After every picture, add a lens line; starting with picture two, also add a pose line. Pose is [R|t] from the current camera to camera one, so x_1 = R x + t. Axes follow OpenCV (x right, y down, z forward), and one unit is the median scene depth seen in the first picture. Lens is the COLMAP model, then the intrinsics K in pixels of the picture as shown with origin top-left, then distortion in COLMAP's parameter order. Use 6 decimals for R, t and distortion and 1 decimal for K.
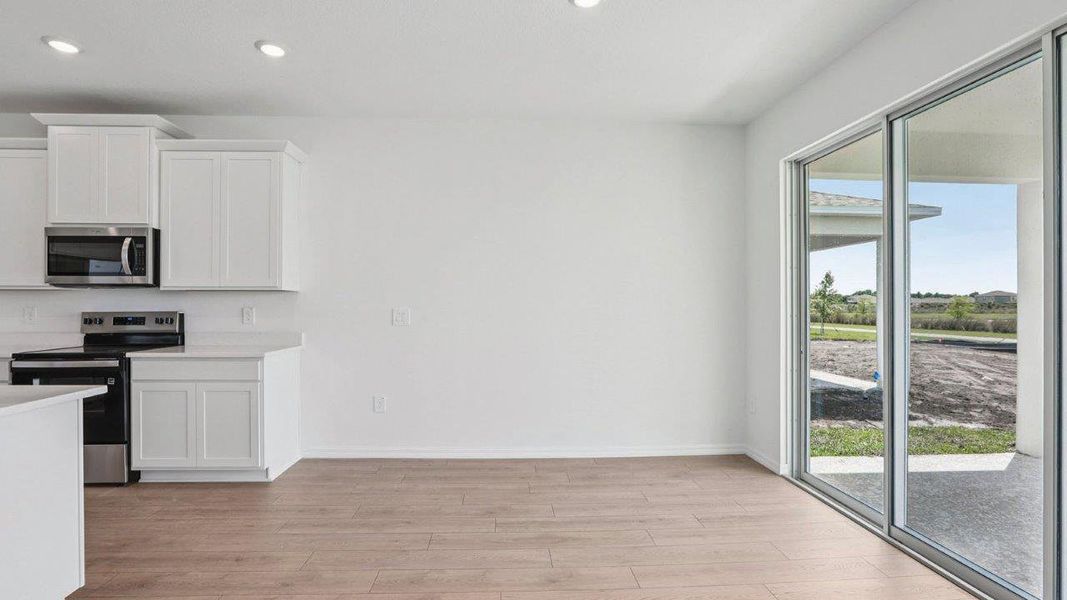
lens RADIAL K [[495.9, 0, 531.2], [0, 495.9, 303.2], [0, 0, 1]] dist [-0.030908, 0.010385]
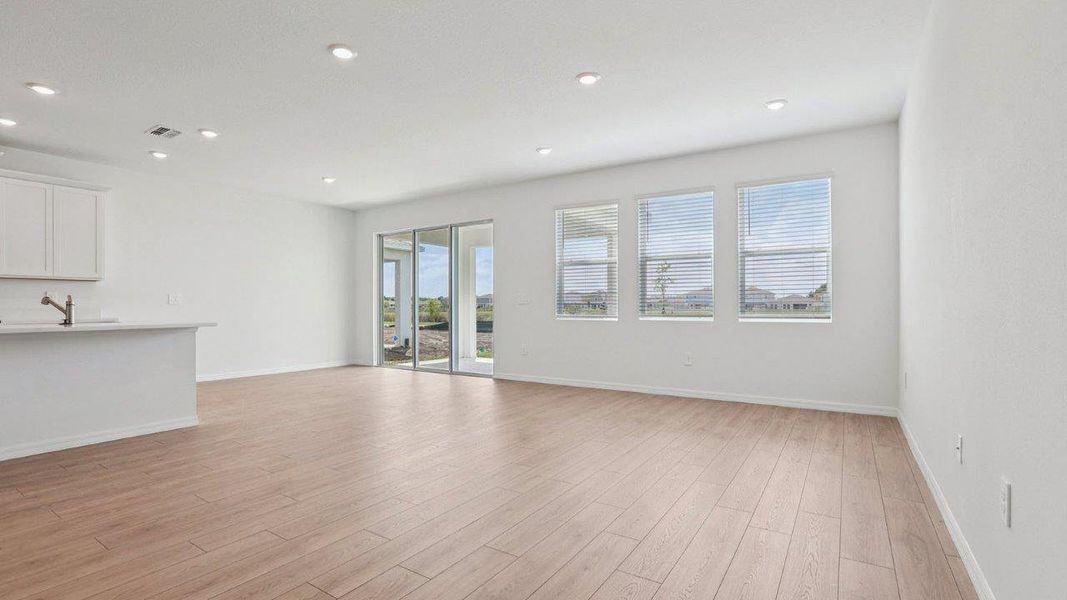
lens RADIAL K [[495.9, 0, 527.3], [0, 495.9, 303.0], [0, 0, 1]] dist [-0.030908, 0.010385]
pose [[0.612398, 0.001393, 0.790549, -0.955023], [0.002407, 0.999991, -0.003627, 0.057786], [-0.790546, 0.004124, 0.612388, -1.080912]]
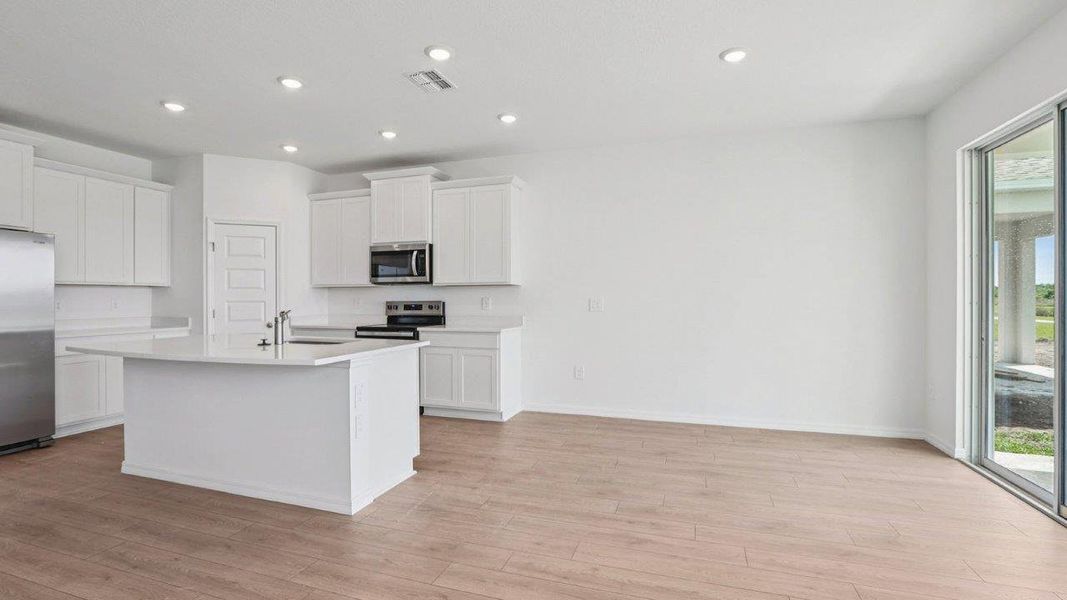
lens RADIAL K [[495.9, 0, 528.7], [0, 495.9, 303.9], [0, 0, 1]] dist [-0.030908, 0.010385]
pose [[0.926094, 0.000381, -0.377294, 0.065104], [0.003882, 0.999937, 0.010538, 0.013452], [0.377274, -0.011223, 0.926034, -0.271355]]
